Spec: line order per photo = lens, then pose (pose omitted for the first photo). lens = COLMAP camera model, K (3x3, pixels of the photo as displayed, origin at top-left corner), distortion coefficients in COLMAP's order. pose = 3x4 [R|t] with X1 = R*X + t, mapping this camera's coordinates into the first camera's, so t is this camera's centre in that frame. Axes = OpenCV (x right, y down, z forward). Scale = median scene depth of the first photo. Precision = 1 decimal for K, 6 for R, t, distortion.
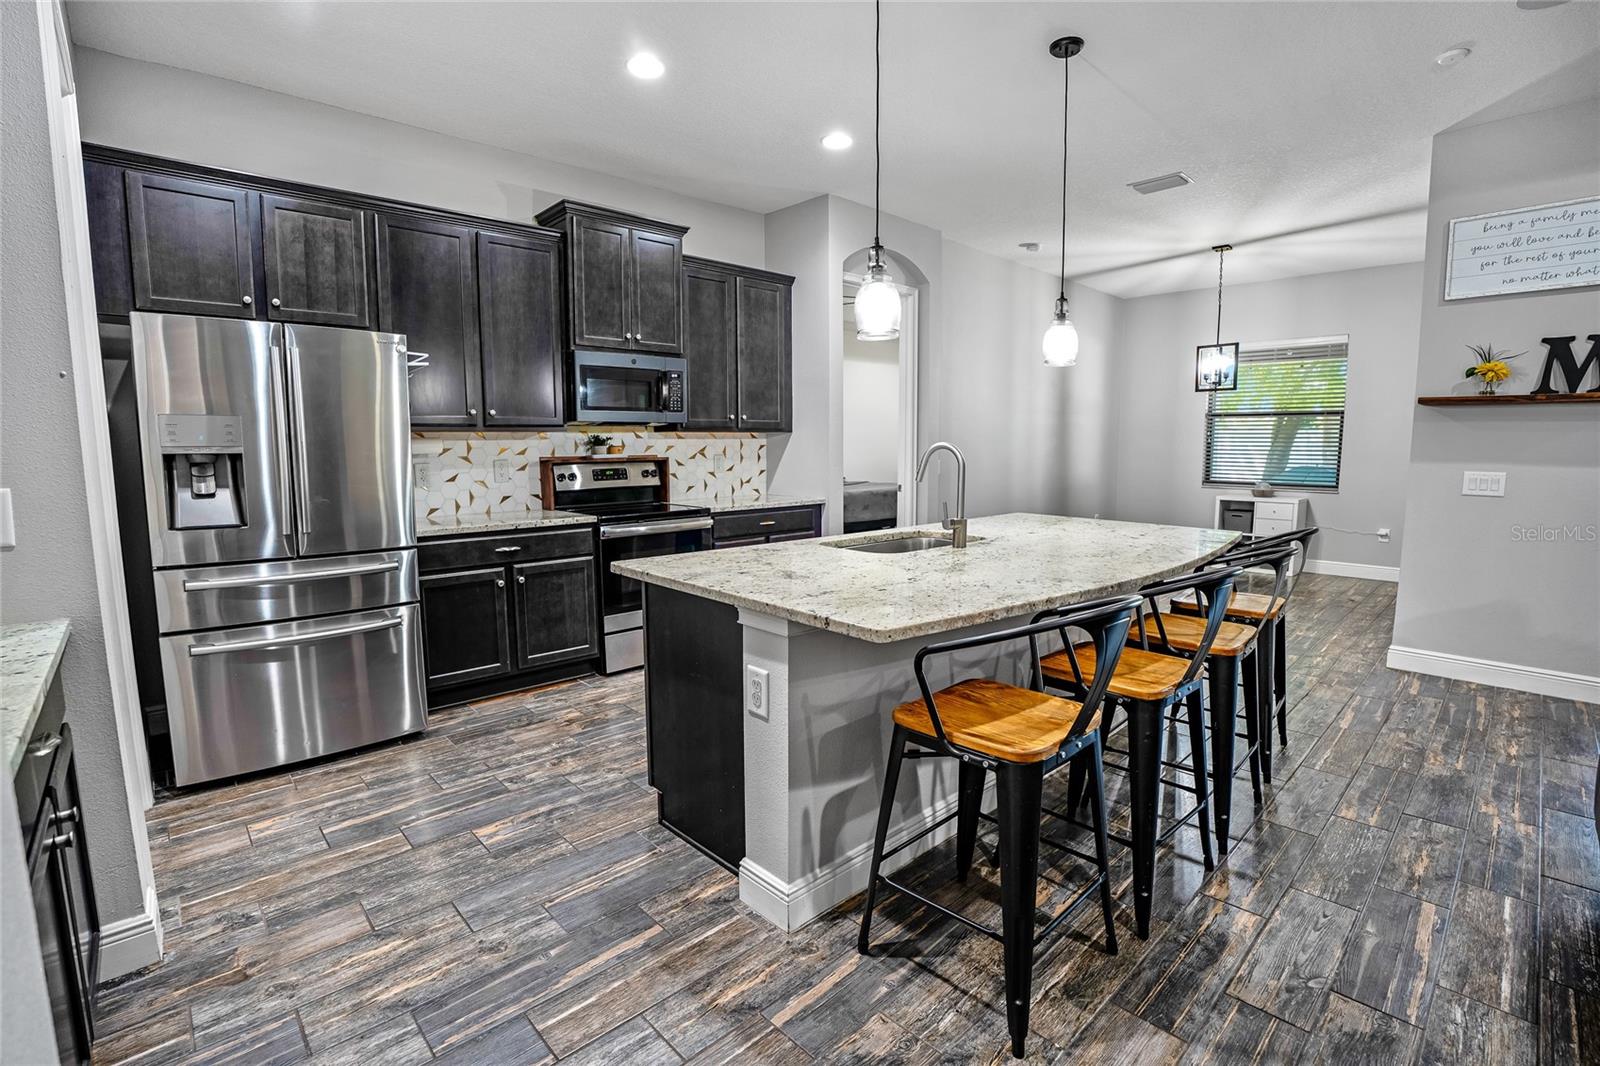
lens RADIAL K [[732.4, 0, 798.0], [0, 732.4, 532.9], [0, 0, 1]] dist [-0.074480, 0.020435]
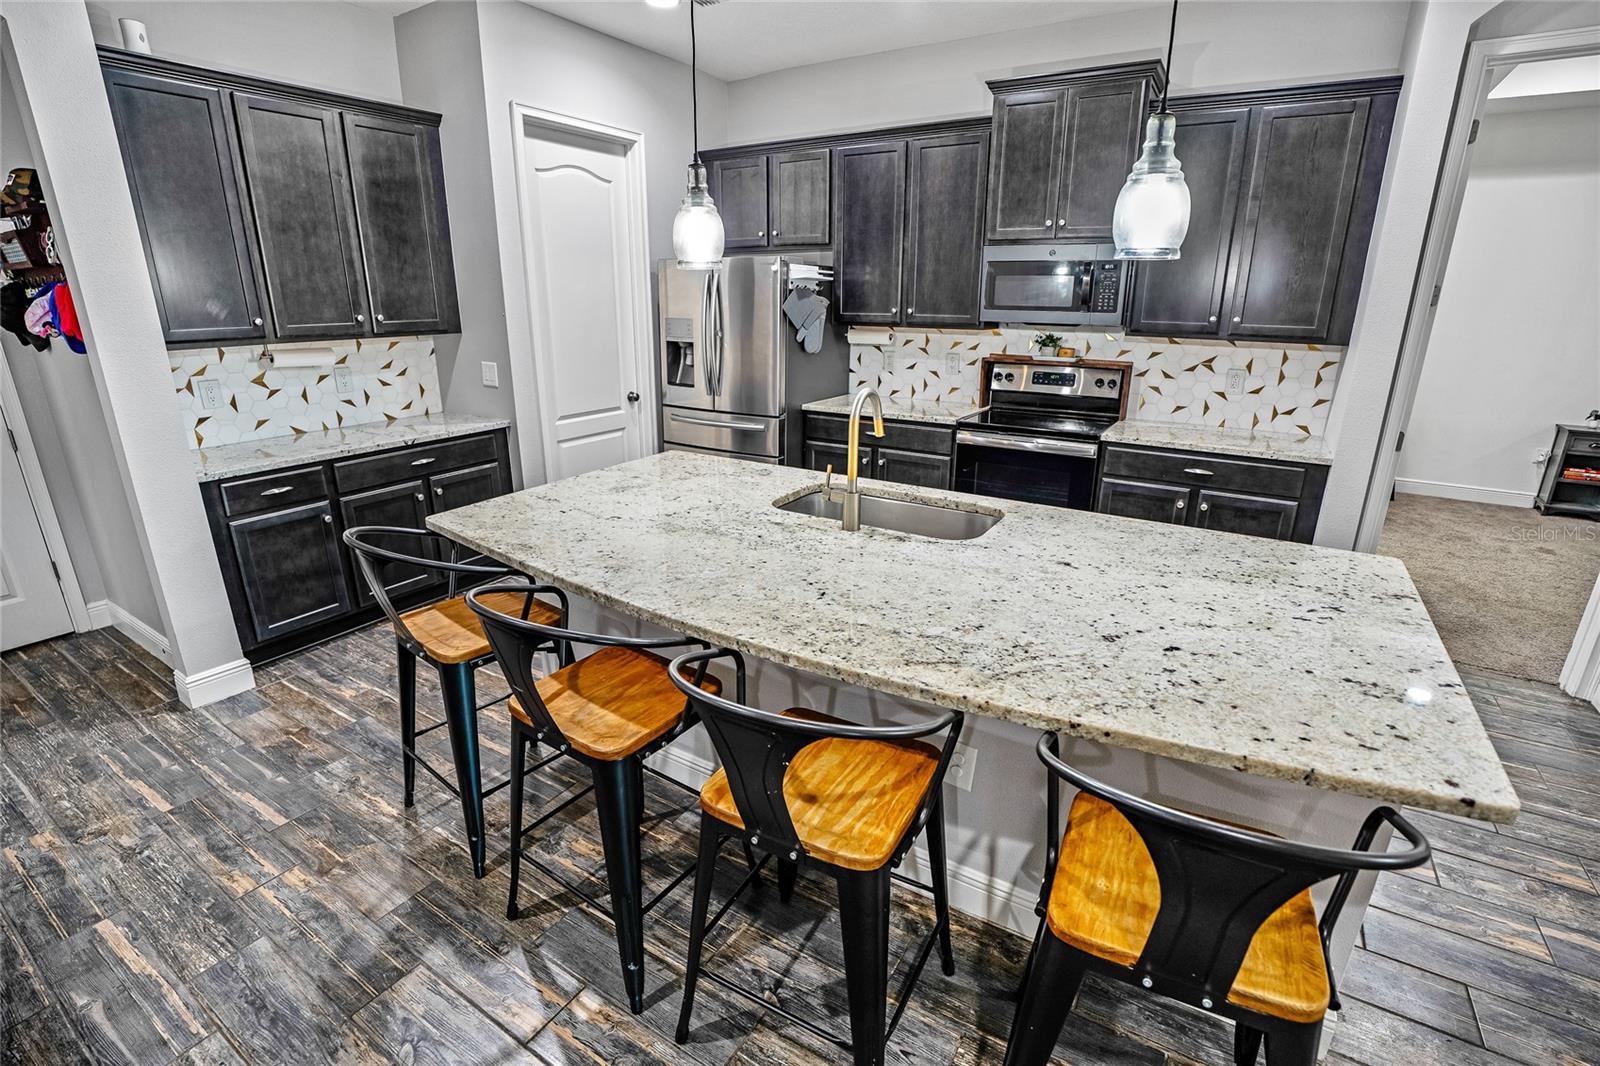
lens RADIAL K [[732.4, 0, 798.0], [0, 732.4, 532.9], [0, 0, 1]] dist [-0.074480, 0.020435]
pose [[0.255115, 0.304553, -0.917695, 0.629865], [-0.120617, 0.951710, 0.282310, -0.129579], [0.959358, 0.038668, 0.279529, 0.506998]]
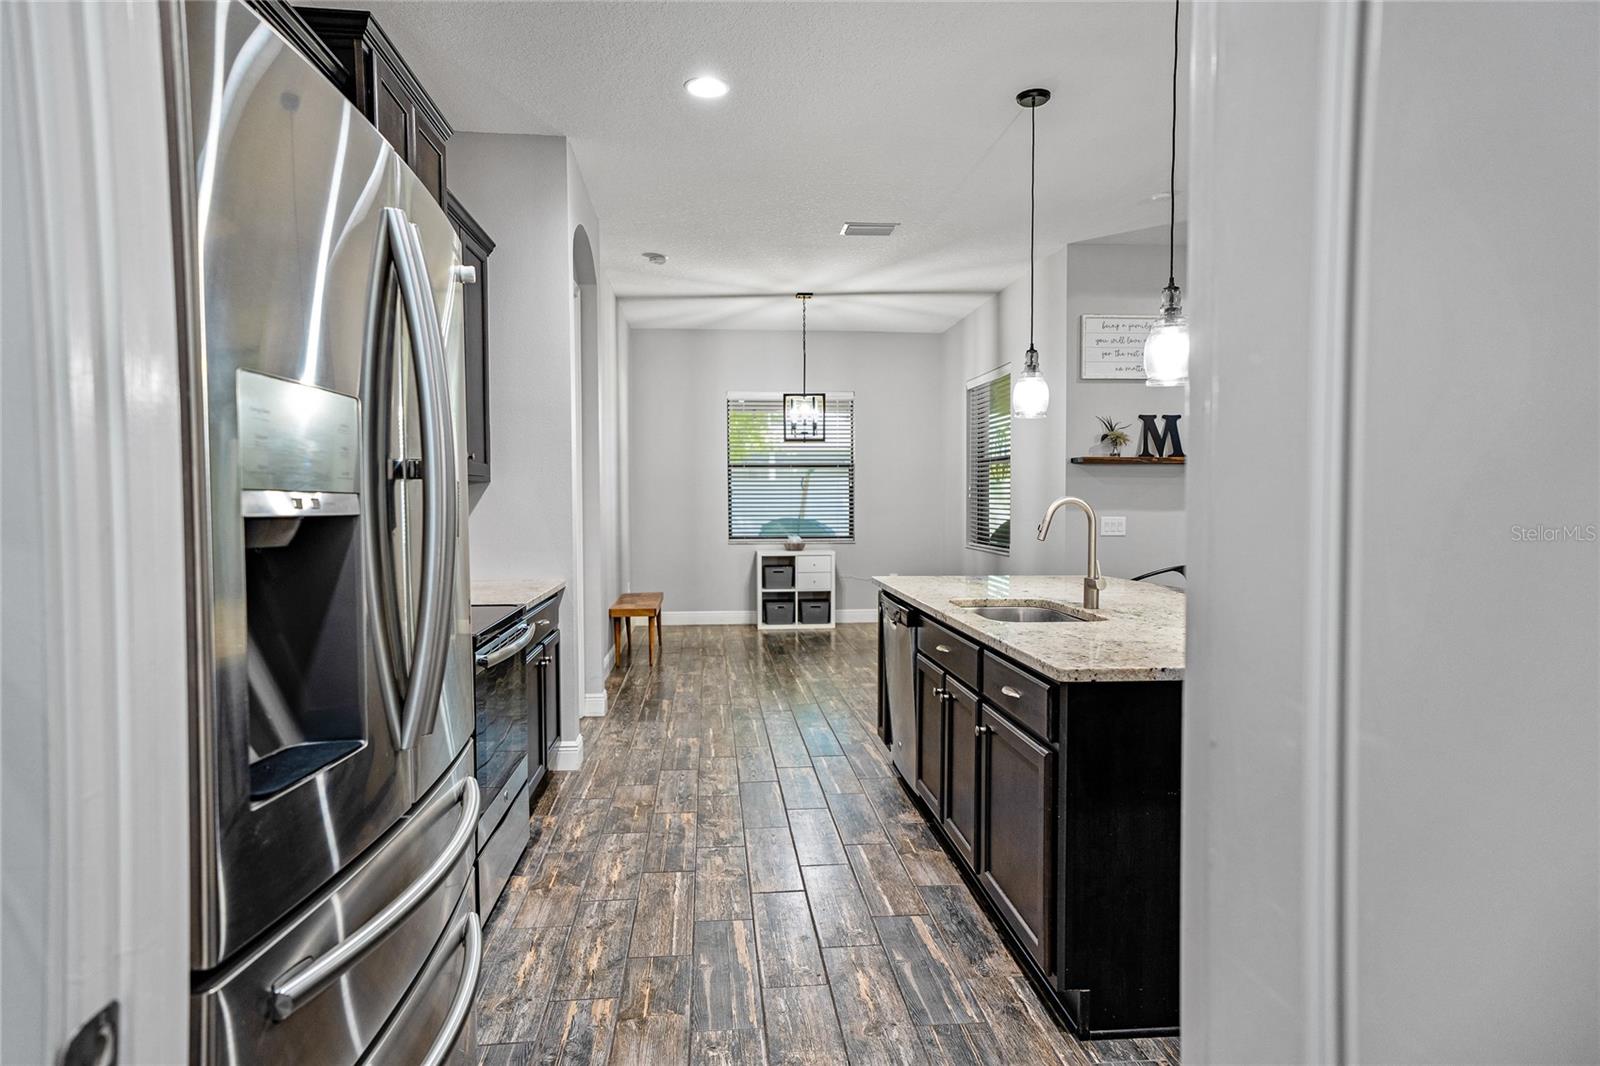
lens RADIAL K [[937.7, 0, 795.9], [0, 937.7, 534.9], [0, 0, 1]] dist [-0.001212, 0.000315]
pose [[0.613270, -0.031425, 0.789248, -0.657990], [0.097199, 0.994616, -0.035925, -0.046442], [-0.783870, 0.098746, 0.613023, 0.381837]]
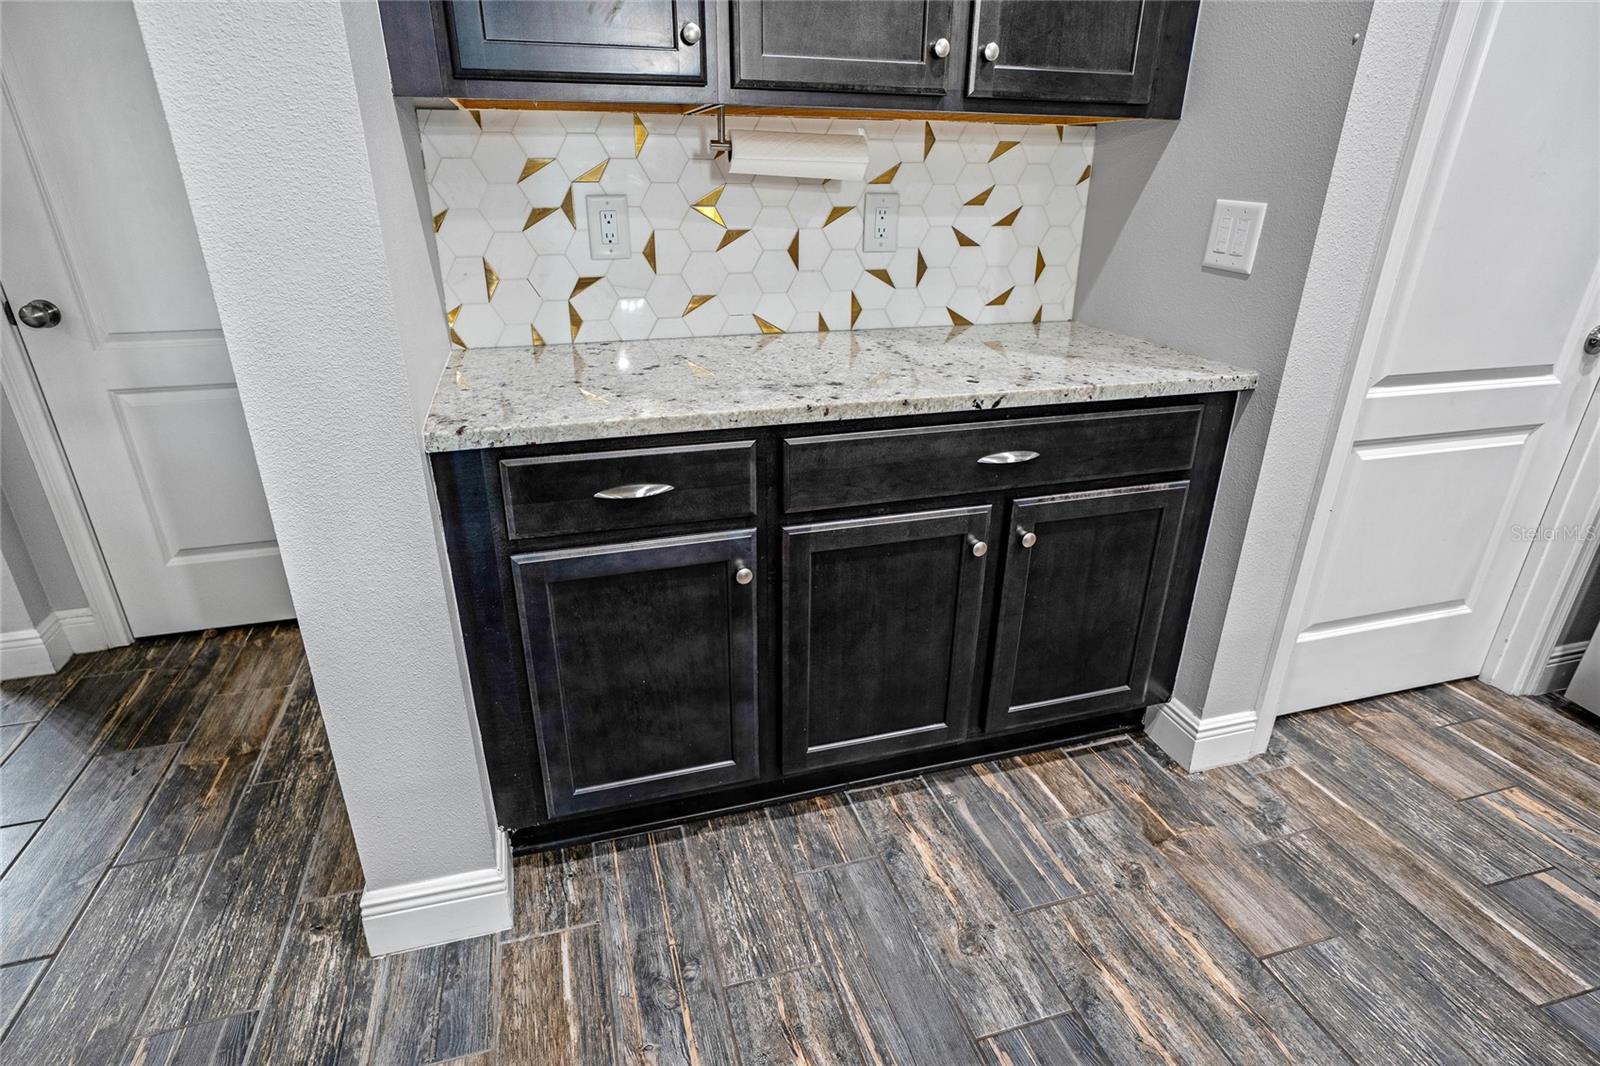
lens RADIAL K [[838.1, 0, 795.6], [0, 838.1, 537.6], [0, 0, 1]] dist [-0.046503, 0.031147]
pose [[-0.445241, 0.364395, -0.817910, 0.033415], [-0.112961, 0.883290, 0.455015, -0.036634], [0.888257, 0.294984, -0.352114, 0.364802]]
